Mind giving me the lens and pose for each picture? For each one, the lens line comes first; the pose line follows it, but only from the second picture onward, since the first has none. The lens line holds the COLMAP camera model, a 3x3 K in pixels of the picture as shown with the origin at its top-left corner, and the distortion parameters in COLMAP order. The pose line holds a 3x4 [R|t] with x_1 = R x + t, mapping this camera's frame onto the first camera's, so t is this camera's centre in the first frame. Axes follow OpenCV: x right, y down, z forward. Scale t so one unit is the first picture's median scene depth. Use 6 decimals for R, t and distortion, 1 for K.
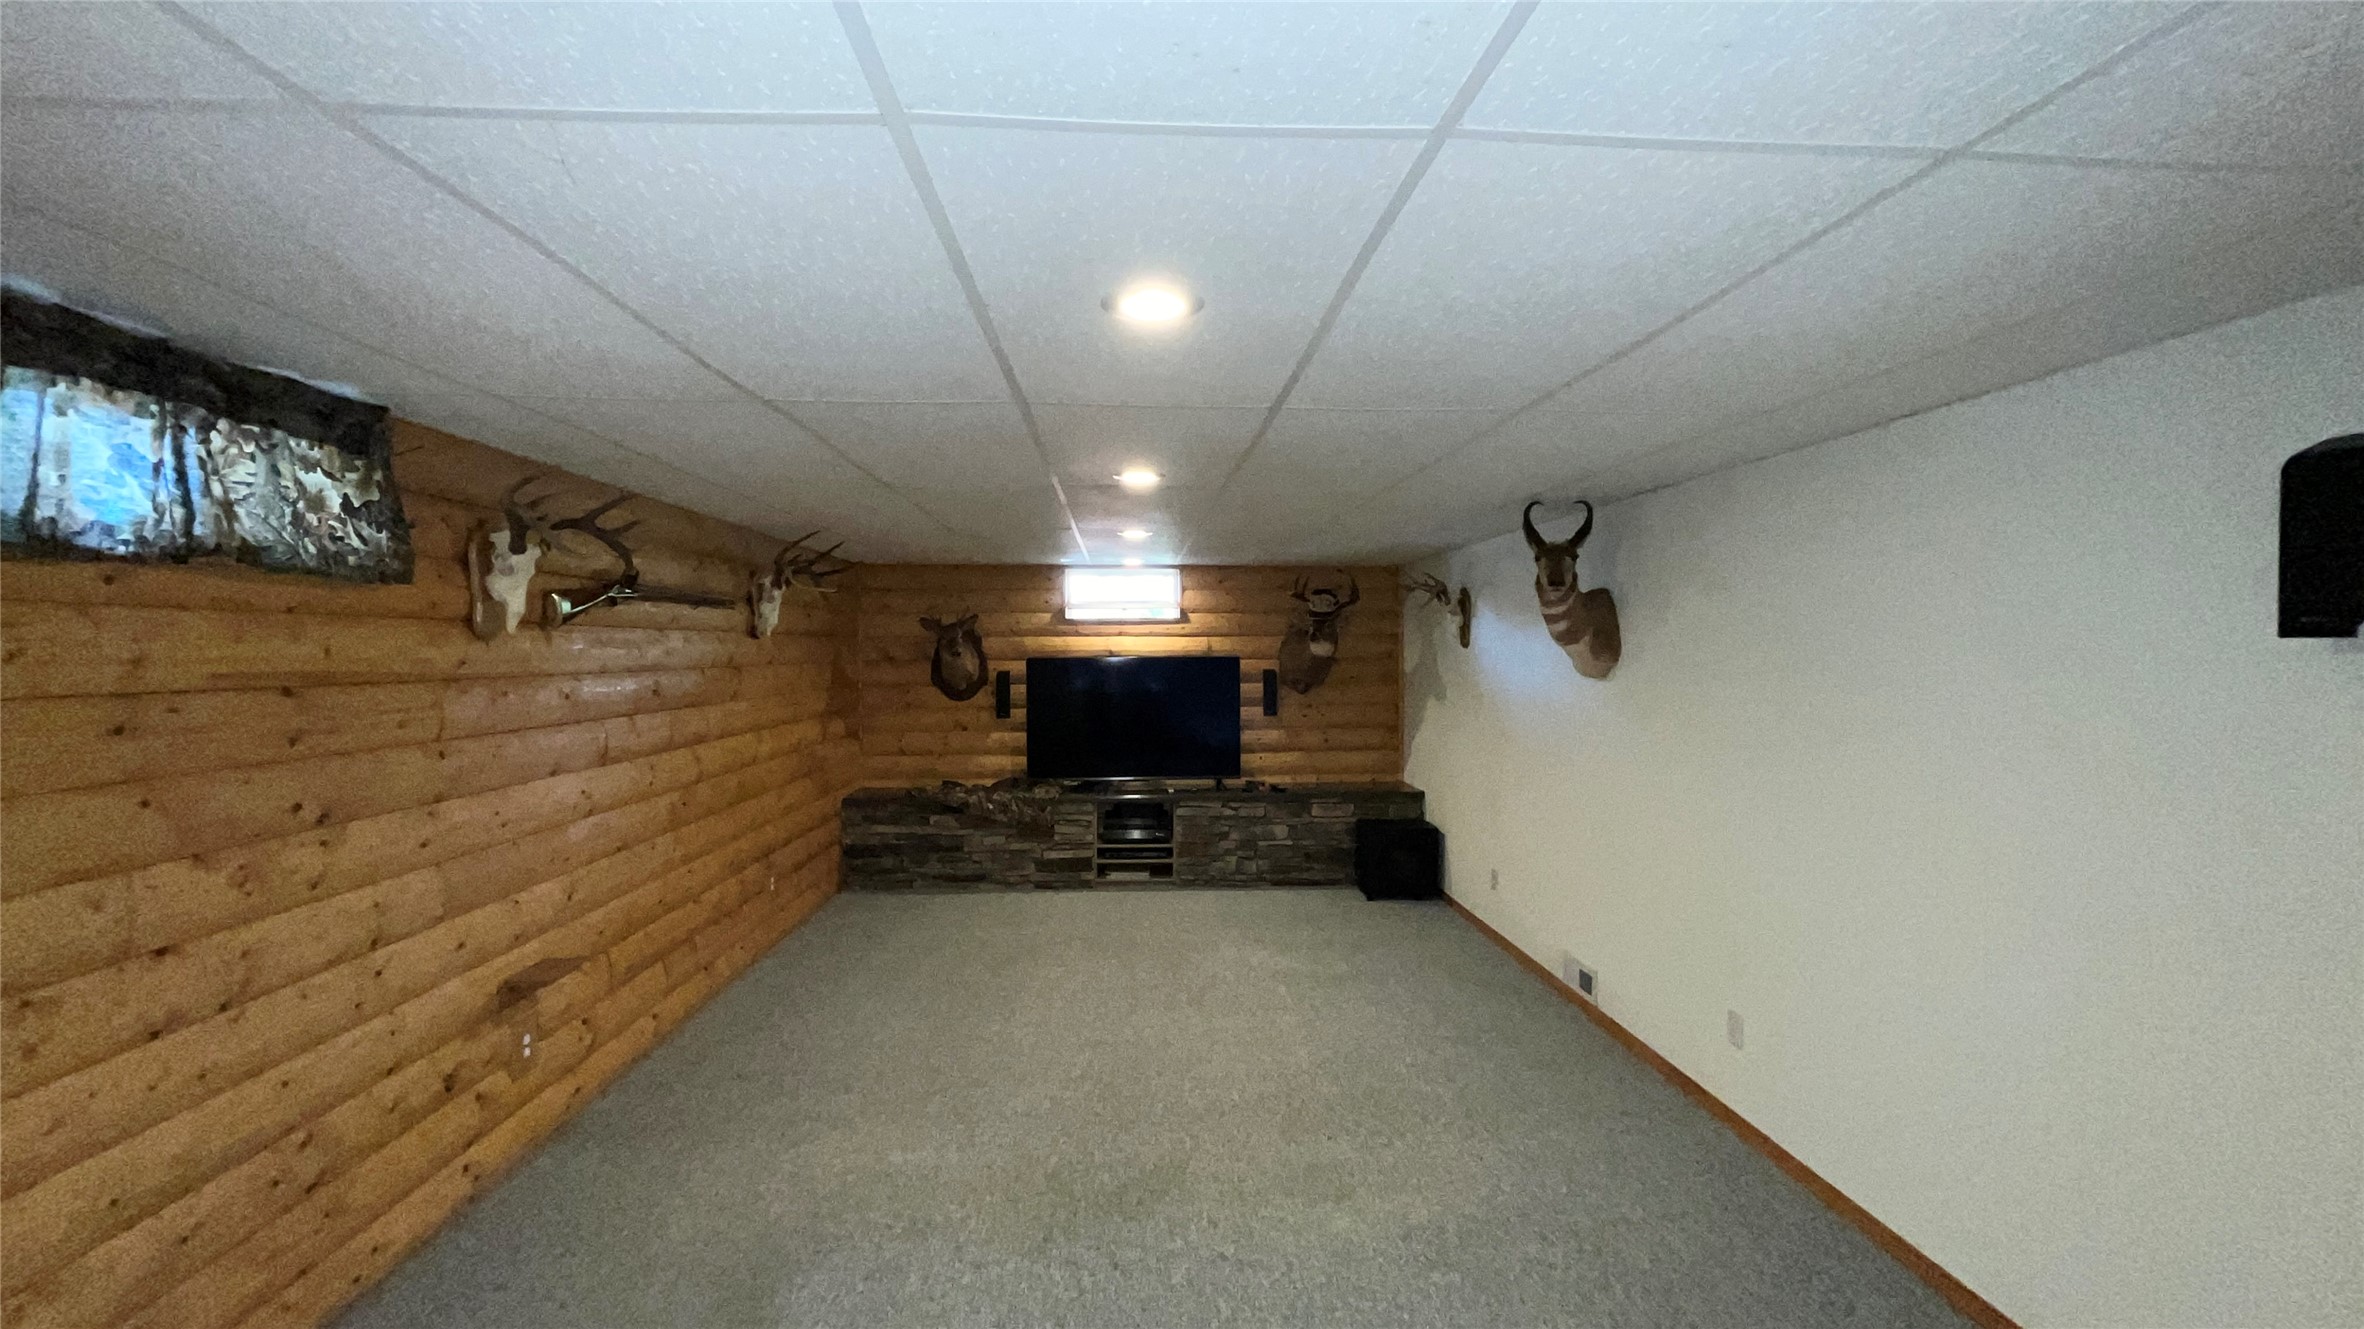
lens RADIAL K [[964.4, 0, 1173.0], [0, 964.4, 657.1], [0, 0, 1]] dist [0.001817, -0.000489]
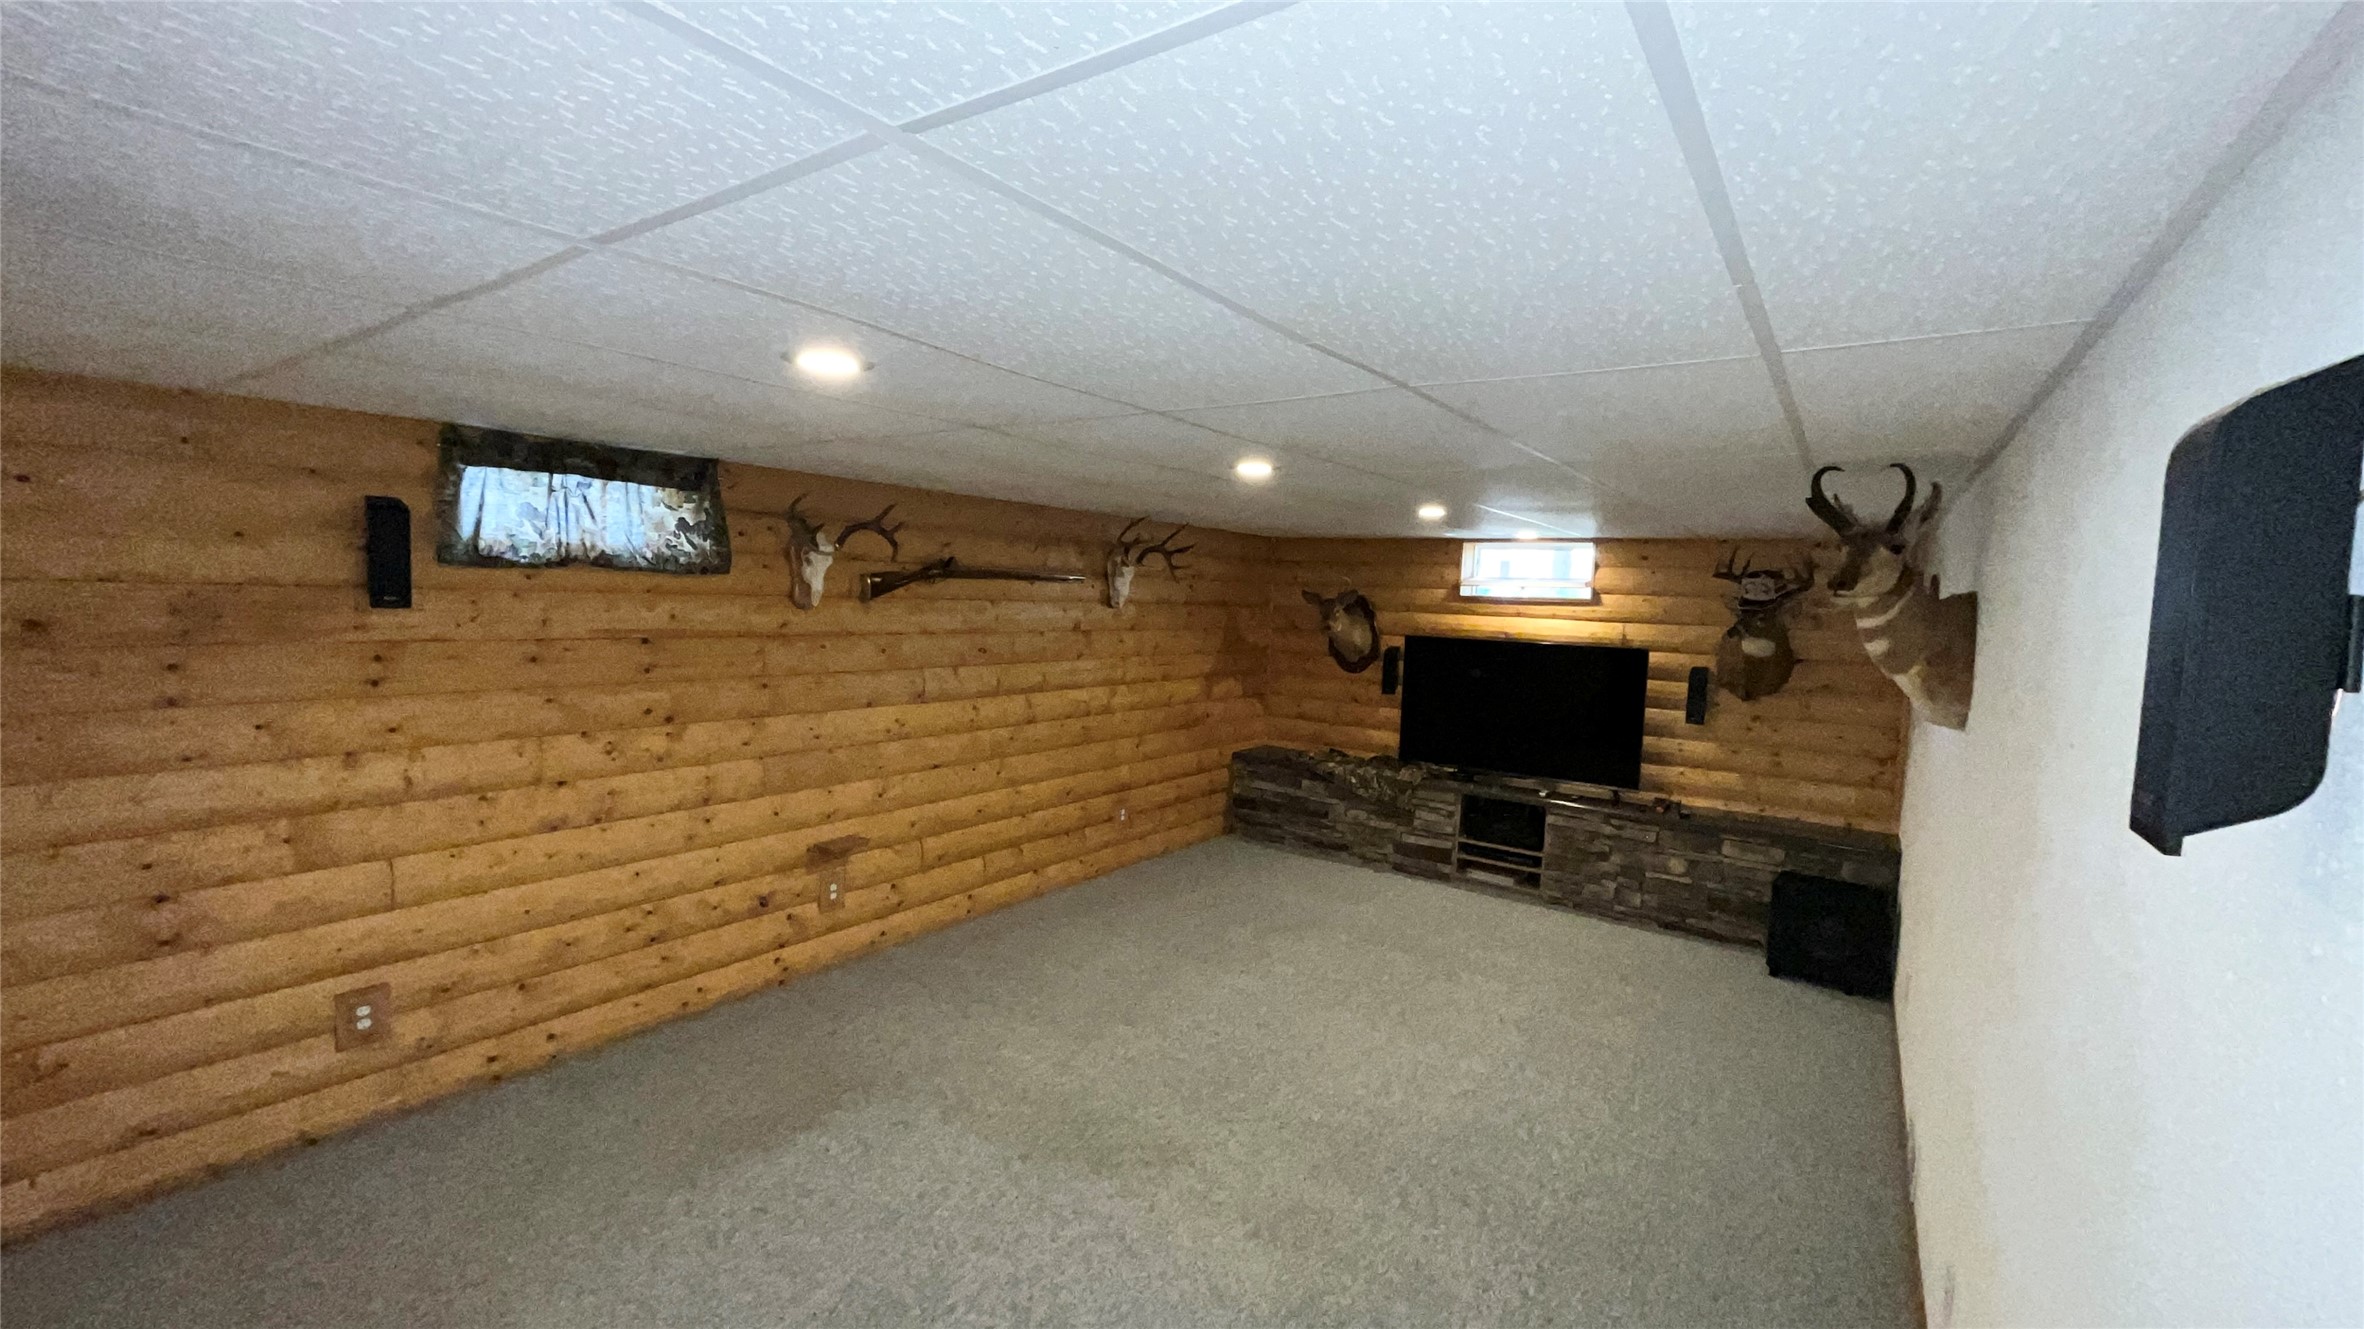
lens RADIAL K [[964.4, 0, 1168.5], [0, 964.4, 659.7], [0, 0, 1]] dist [0.001817, -0.000489]
pose [[0.780441, 0.077314, -0.620431, 0.442721], [-0.046498, 0.996754, 0.065719, -0.045107], [0.623498, -0.022441, 0.781503, 0.148757]]
